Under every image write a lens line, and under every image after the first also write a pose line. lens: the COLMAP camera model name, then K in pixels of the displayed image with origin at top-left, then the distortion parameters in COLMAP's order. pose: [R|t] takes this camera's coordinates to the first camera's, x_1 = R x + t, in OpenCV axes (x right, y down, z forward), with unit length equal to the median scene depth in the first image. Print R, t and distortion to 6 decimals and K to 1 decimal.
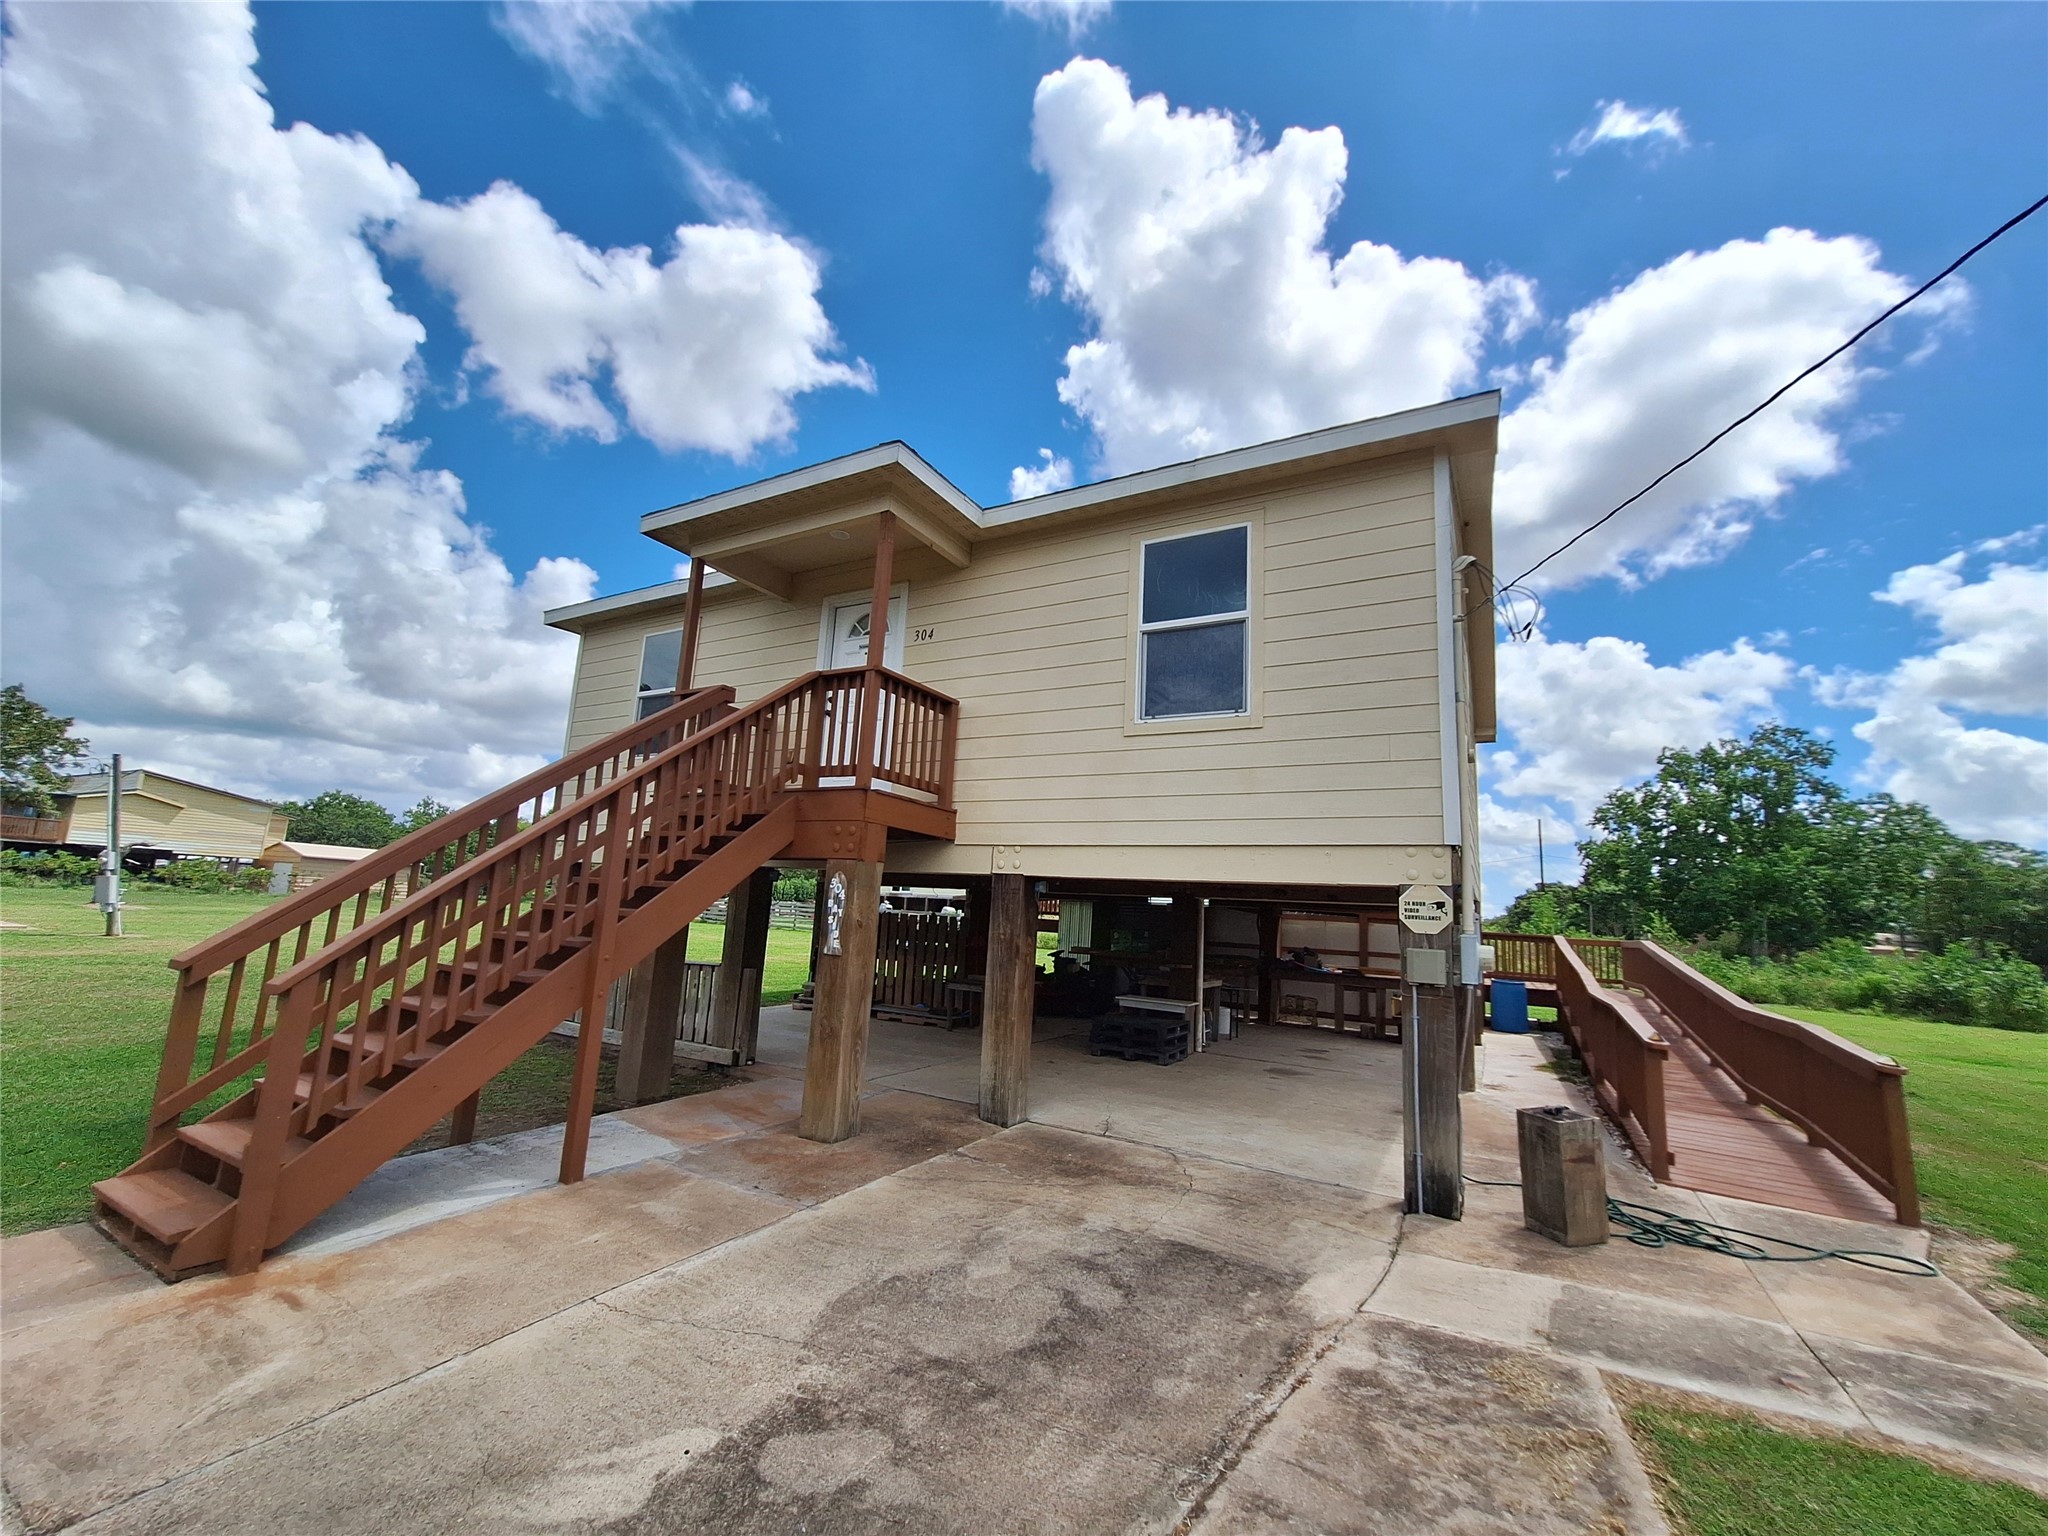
lens RADIAL K [[809.3, 0, 1046.7], [0, 809.3, 787.4], [0, 0, 1]] dist [0.000421, 0.000226]
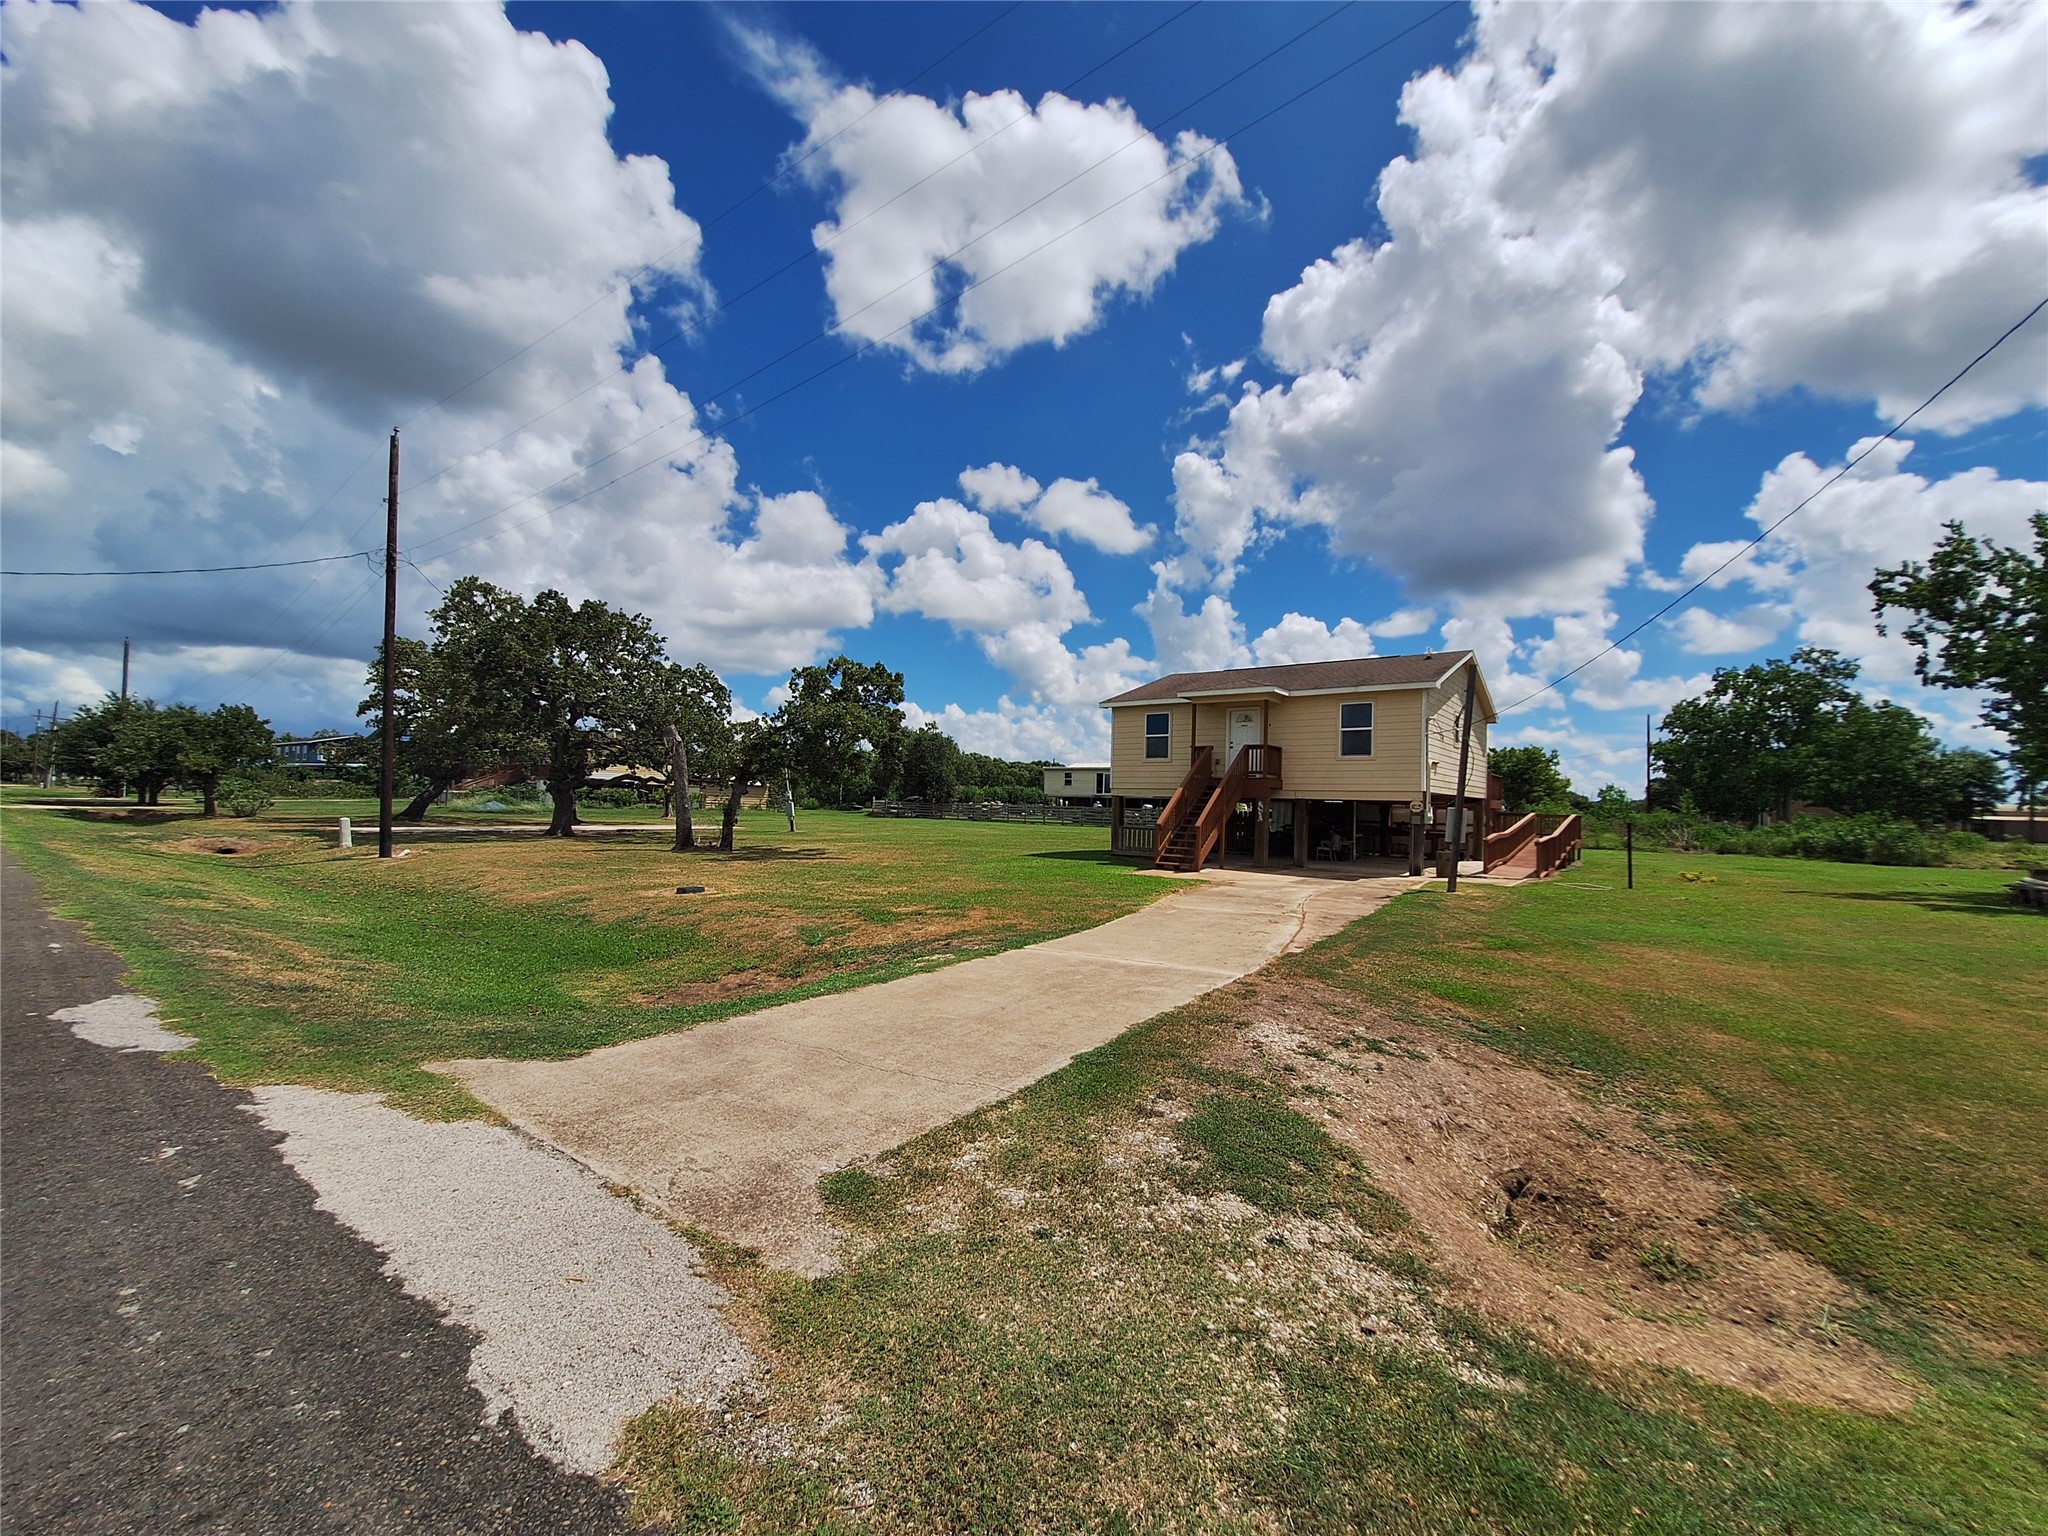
lens RADIAL K [[809.3, 0, 1046.7], [0, 809.3, 787.4], [0, 0, 1]] dist [0.000421, 0.000226]
pose [[0.988251, -0.030178, -0.149828, -0.623948], [0.049199, 0.990947, 0.124915, -0.443779], [0.144702, -0.130819, 0.980789, -2.641575]]
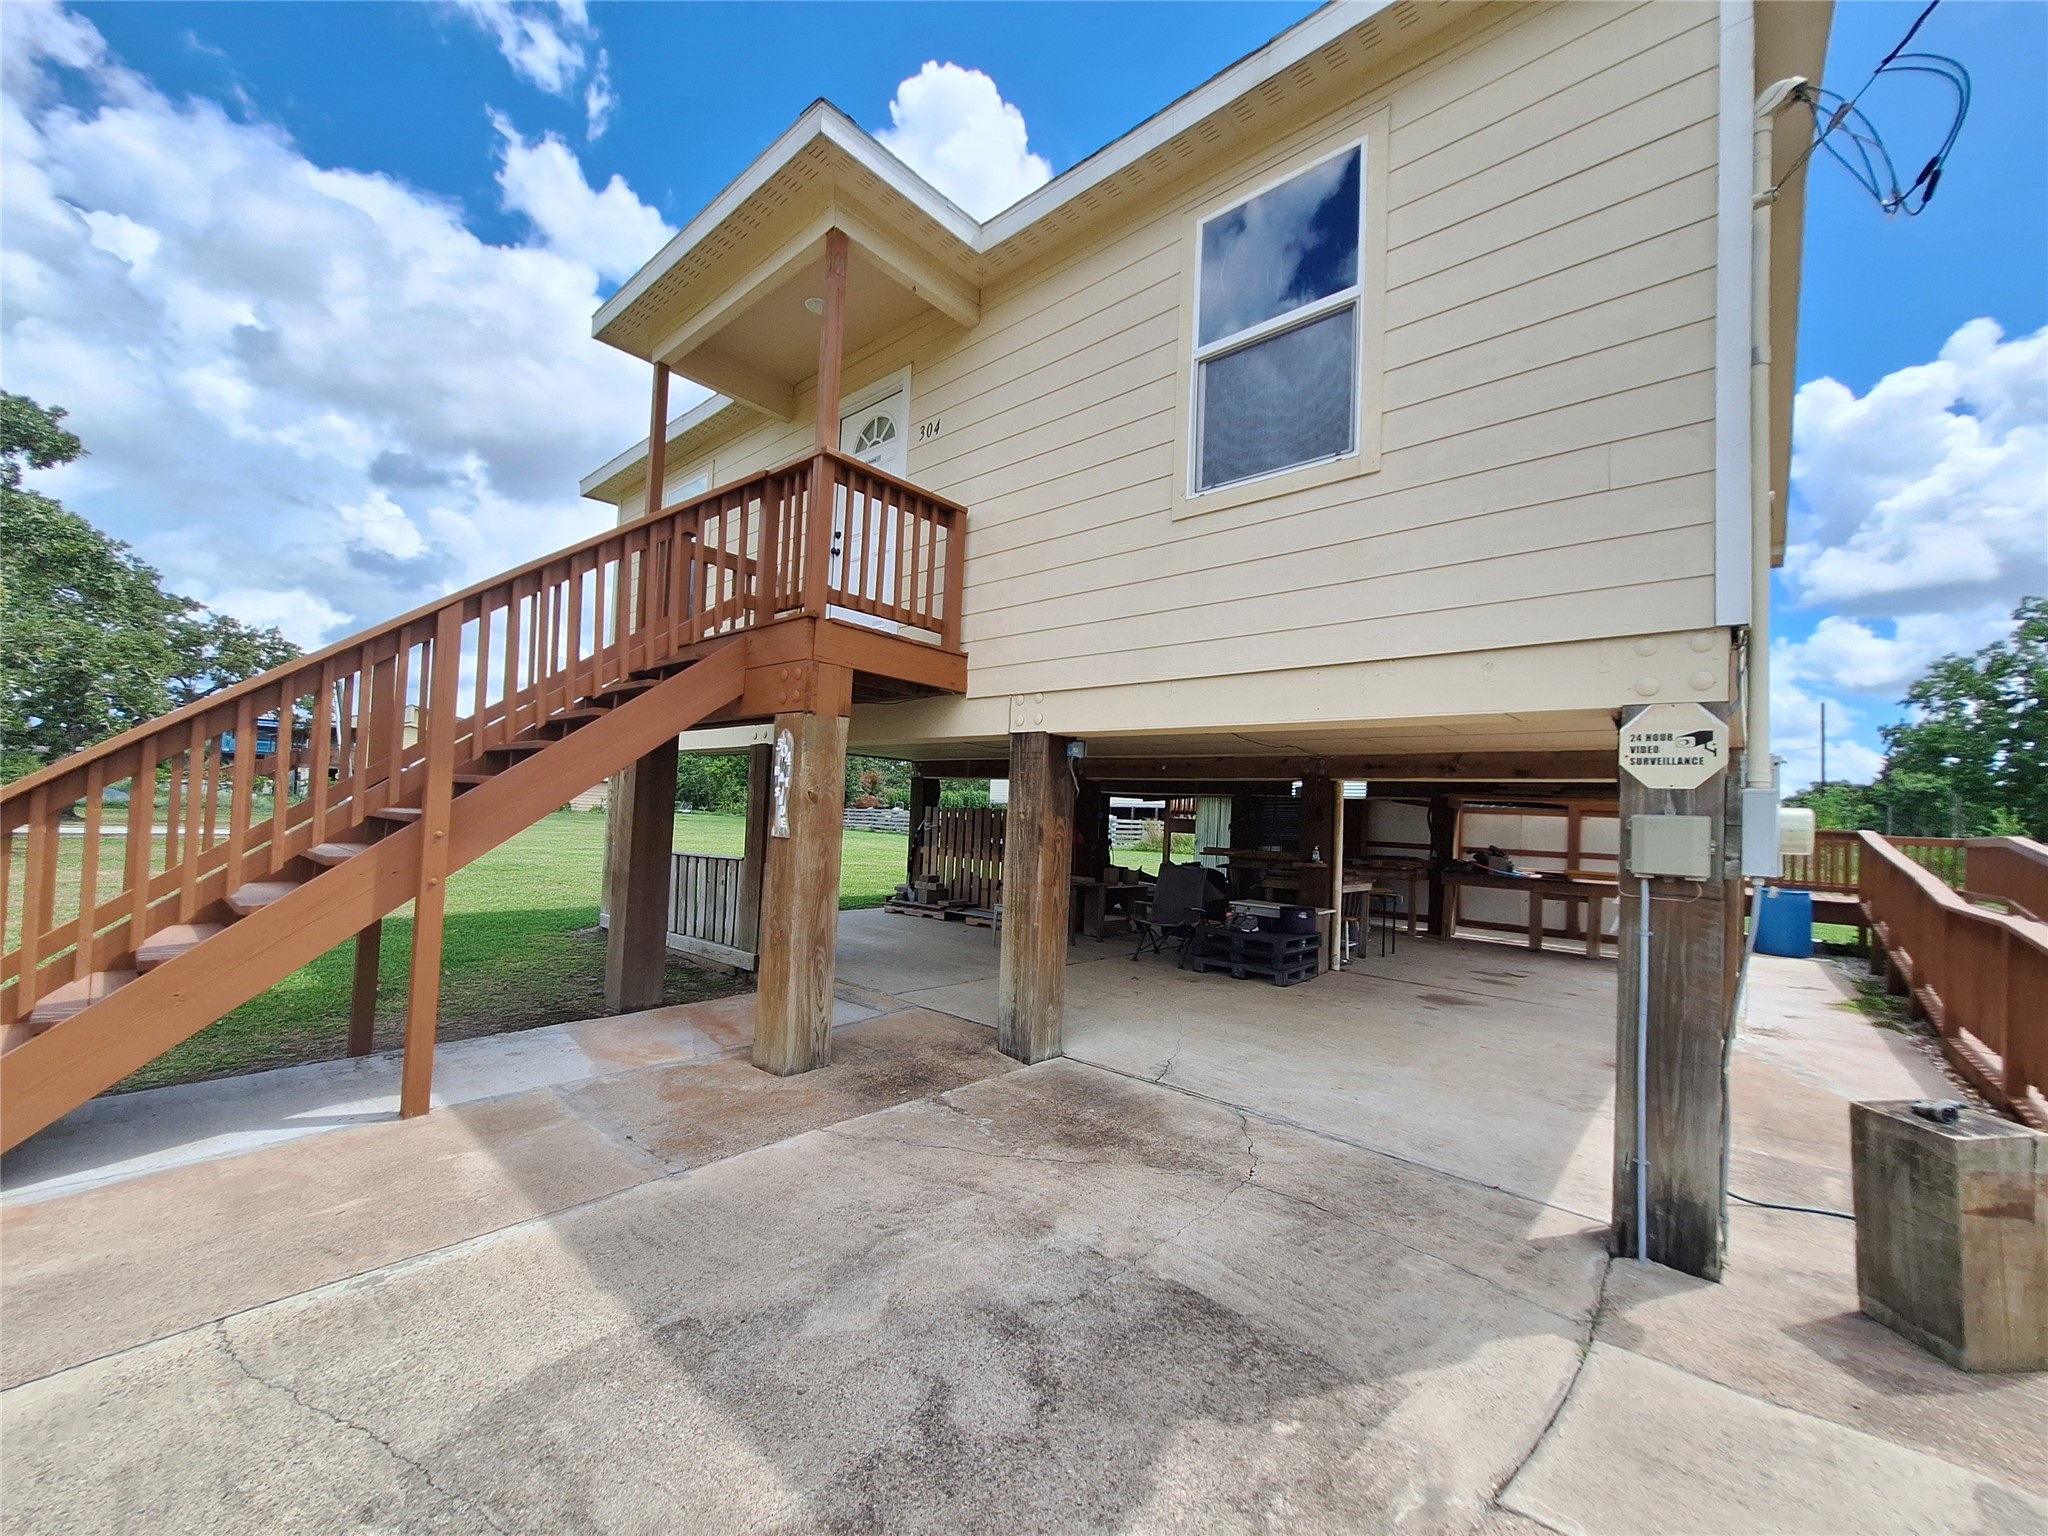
lens RADIAL K [[809.3, 0, 1046.7], [0, 809.3, 787.4], [0, 0, 1]] dist [0.000421, 0.000226]
pose [[0.976824, -0.017495, -0.213329, 0.129501], [0.040447, 0.993785, 0.103706, 0.081623], [0.210188, -0.109931, 0.971461, 0.284733]]
